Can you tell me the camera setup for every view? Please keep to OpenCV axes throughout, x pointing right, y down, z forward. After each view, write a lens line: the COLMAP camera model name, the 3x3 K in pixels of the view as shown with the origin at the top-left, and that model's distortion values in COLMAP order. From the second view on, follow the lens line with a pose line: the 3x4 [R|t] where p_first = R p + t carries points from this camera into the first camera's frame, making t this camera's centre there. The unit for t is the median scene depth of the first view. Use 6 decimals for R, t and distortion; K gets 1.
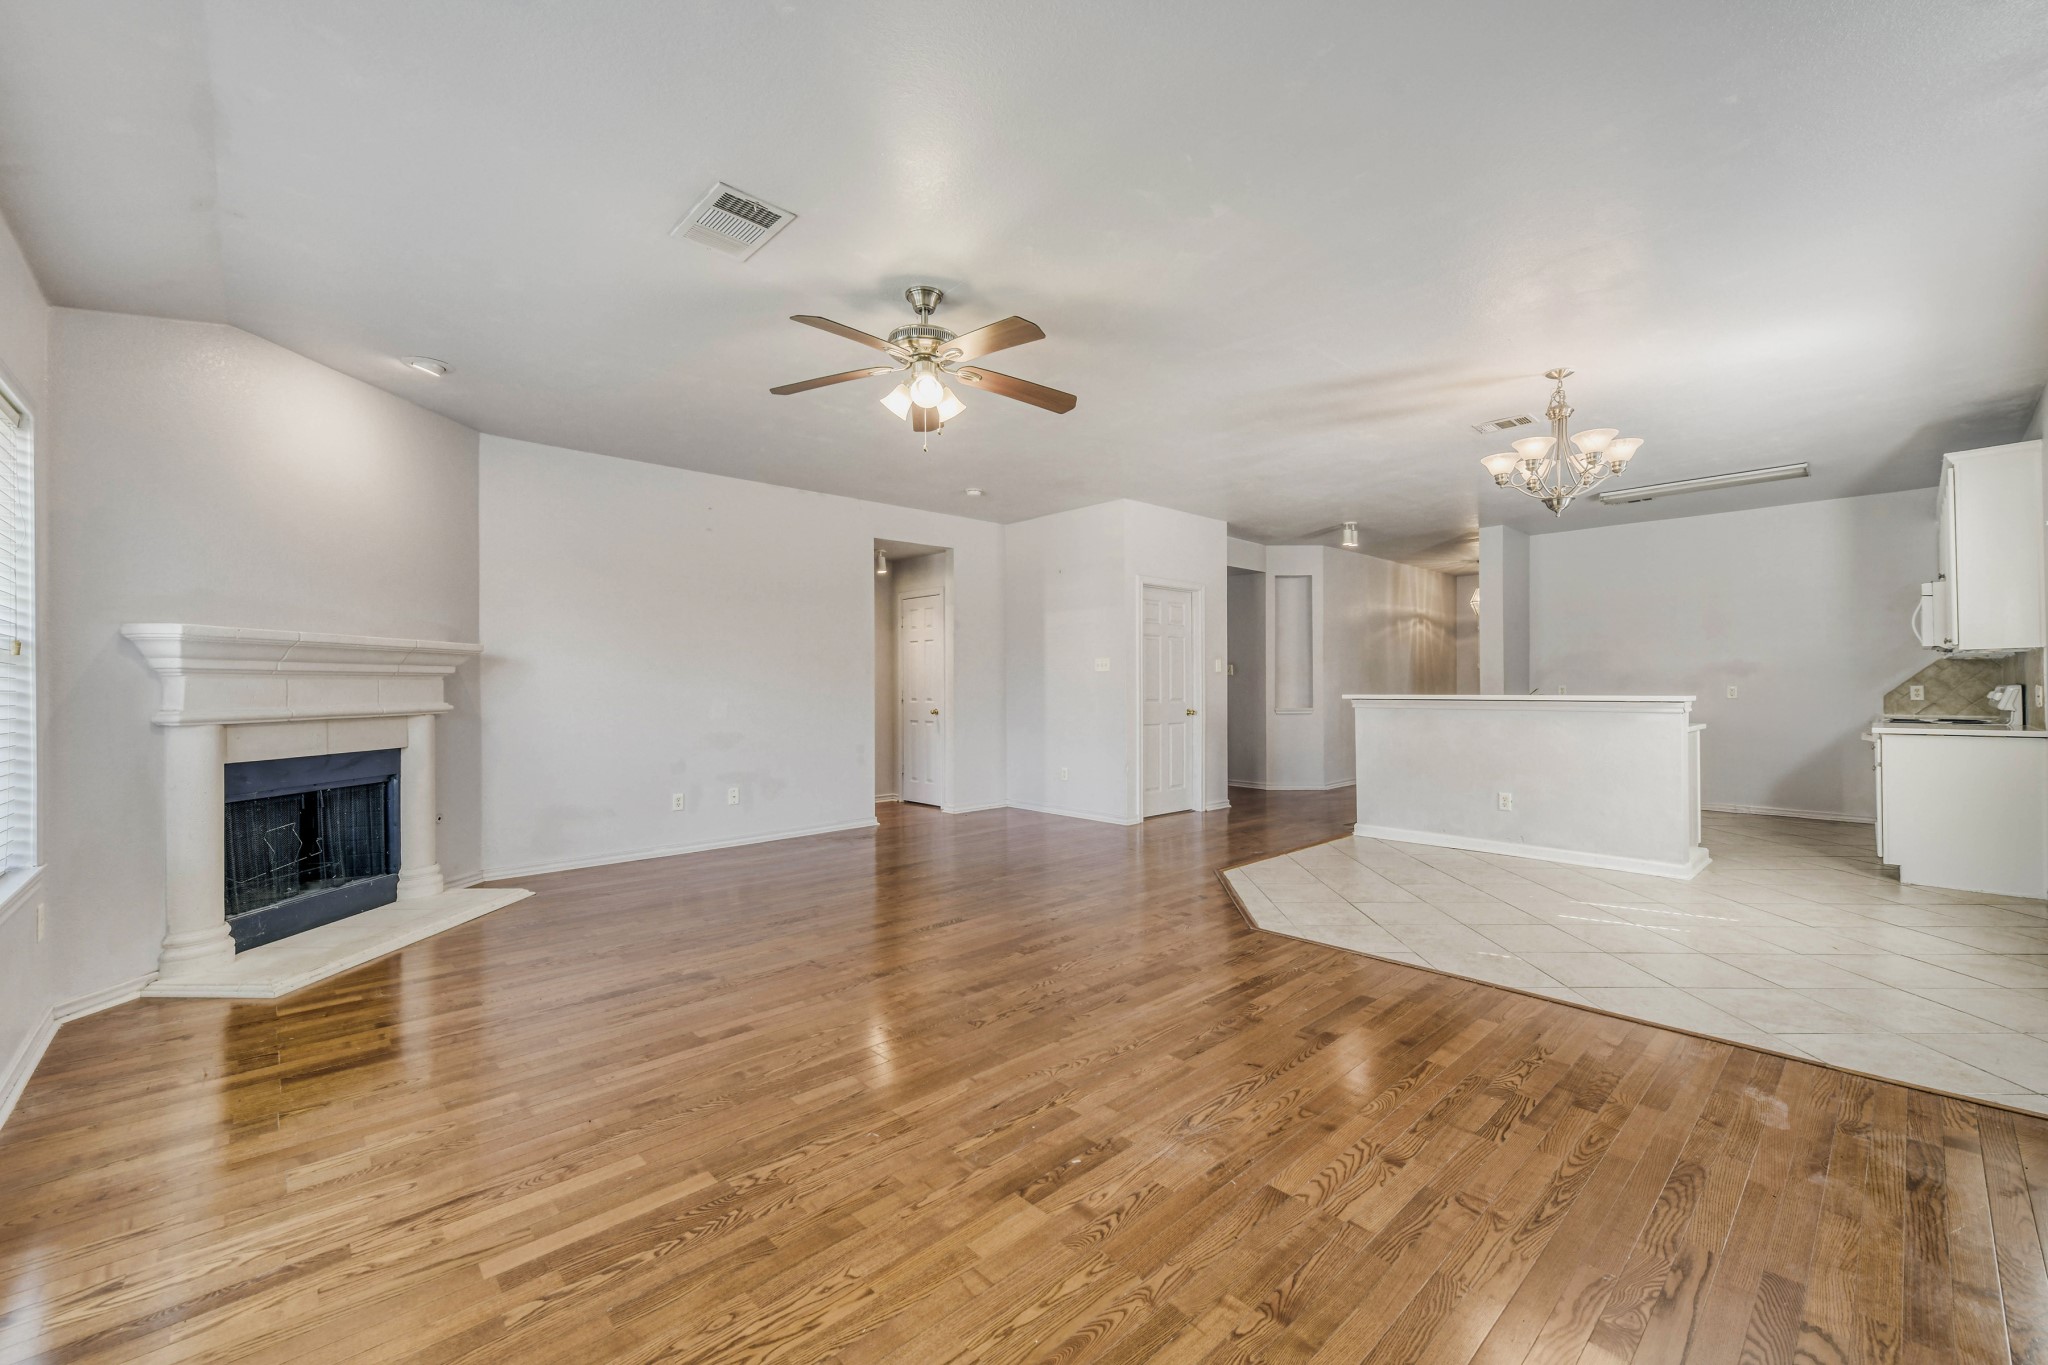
lens RADIAL K [[811.4, 0, 1021.4], [0, 811.4, 691.2], [0, 0, 1]] dist [-0.000530, -0.000757]
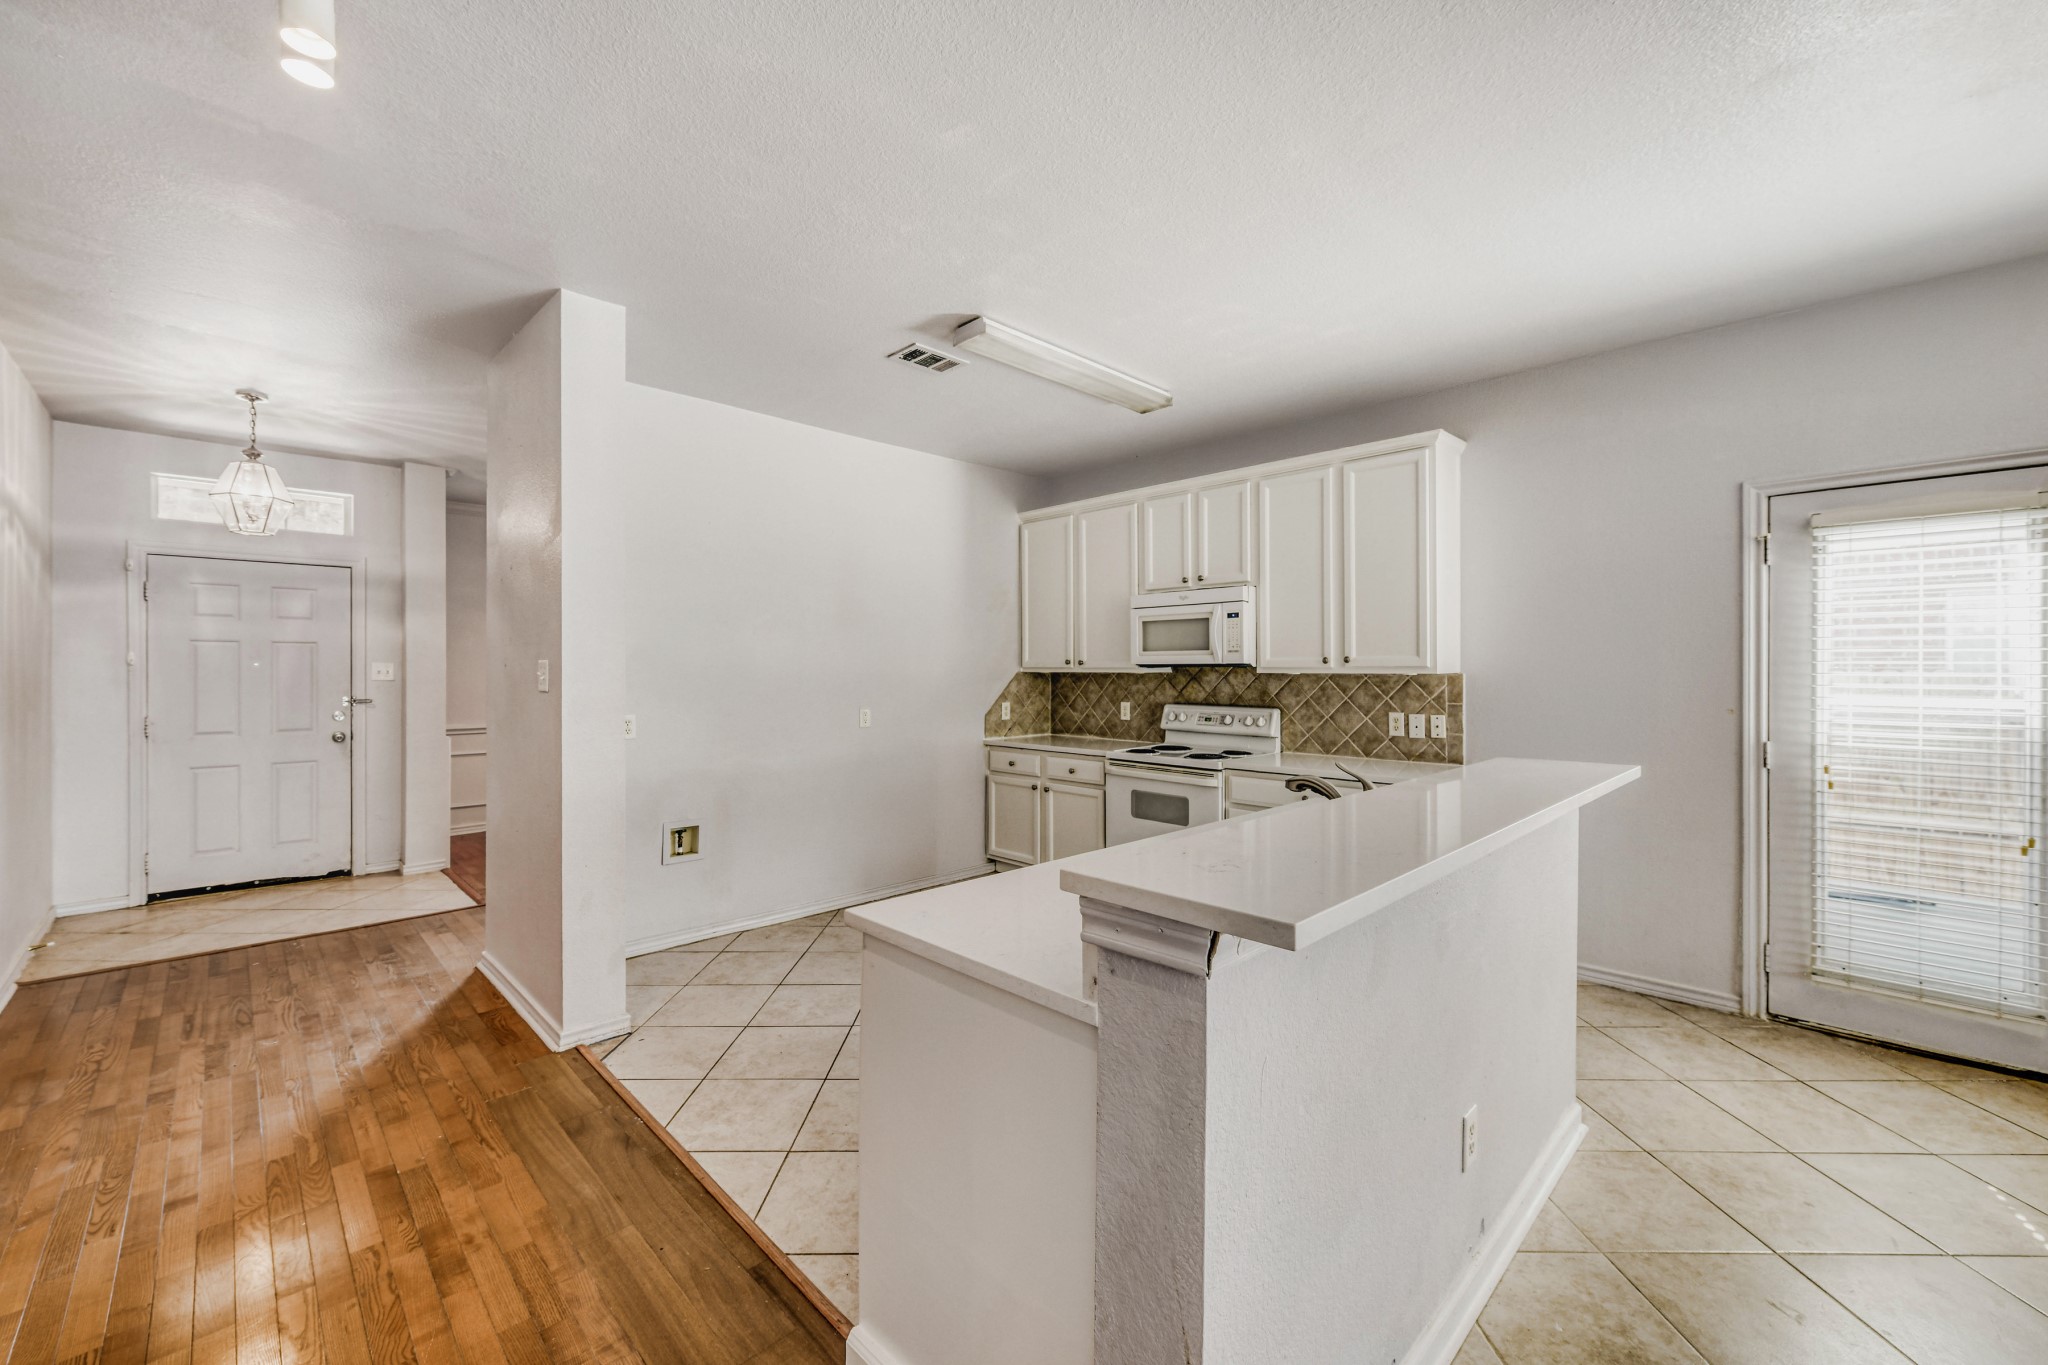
lens RADIAL K [[803.7, 0, 1022.5], [0, 803.7, 666.9], [0, 0, 1]] dist [0.000191, -0.000734]
pose [[-0.044695, 0.005604, 0.998985, 0.369004], [0.006343, 0.999966, -0.005326, -0.055315], [-0.998981, 0.006099, -0.044729, 1.474865]]
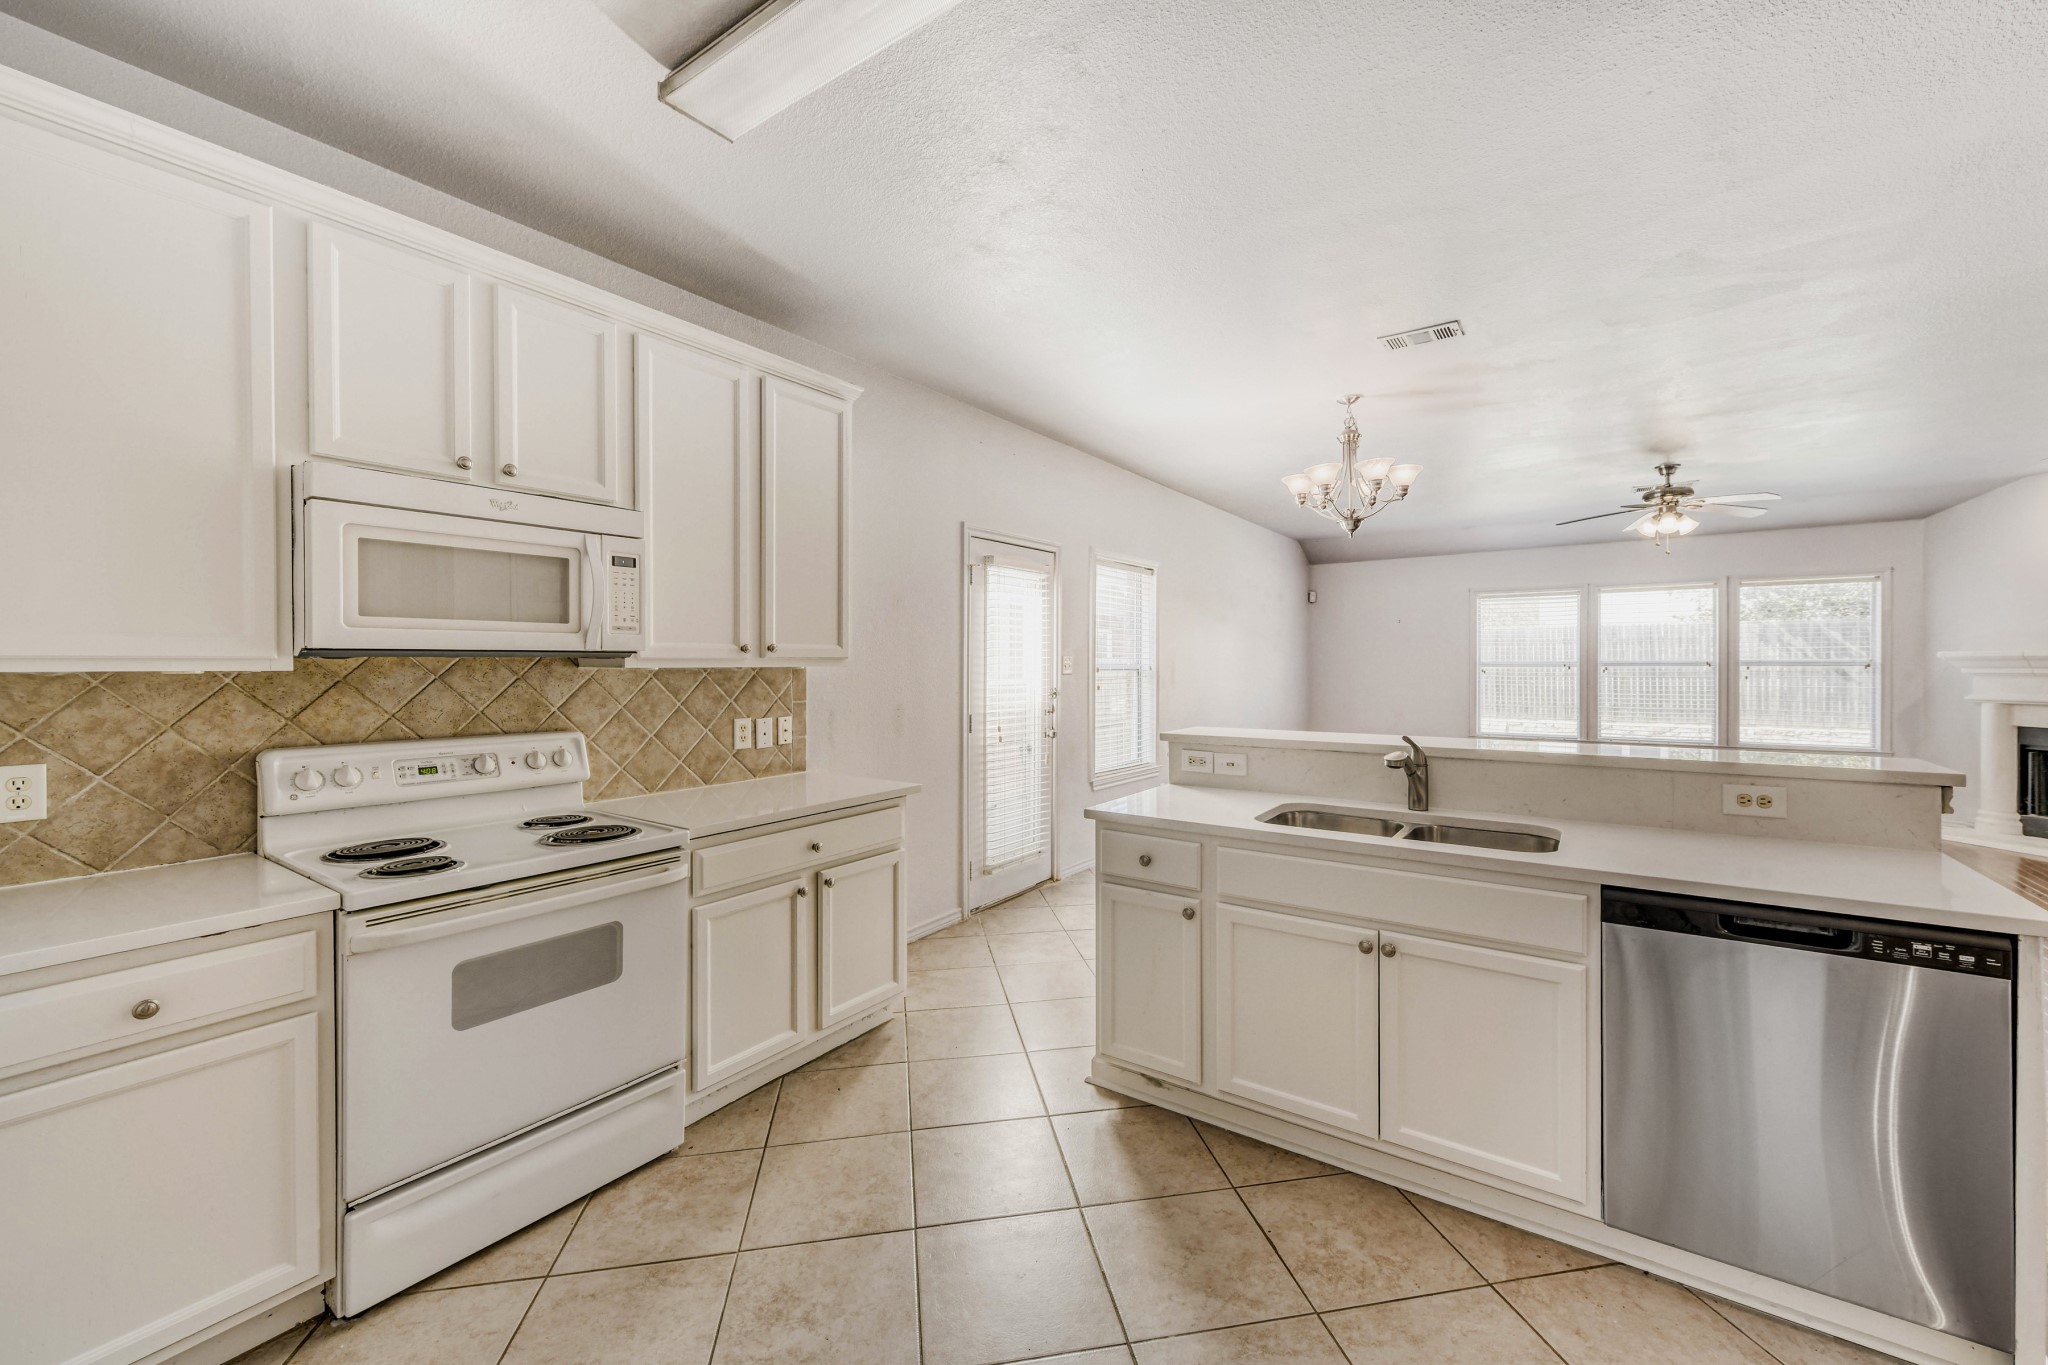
lens RADIAL K [[799.4, 0, 1034.6], [0, 799.4, 667.4], [0, 0, 1]] dist [0.000060, -0.000558]
pose [[-0.974113, 0.007636, -0.225931, 1.184148], [0.004961, 0.999911, 0.012402, -0.057234], [0.226006, 0.010960, -0.974064, 1.747644]]
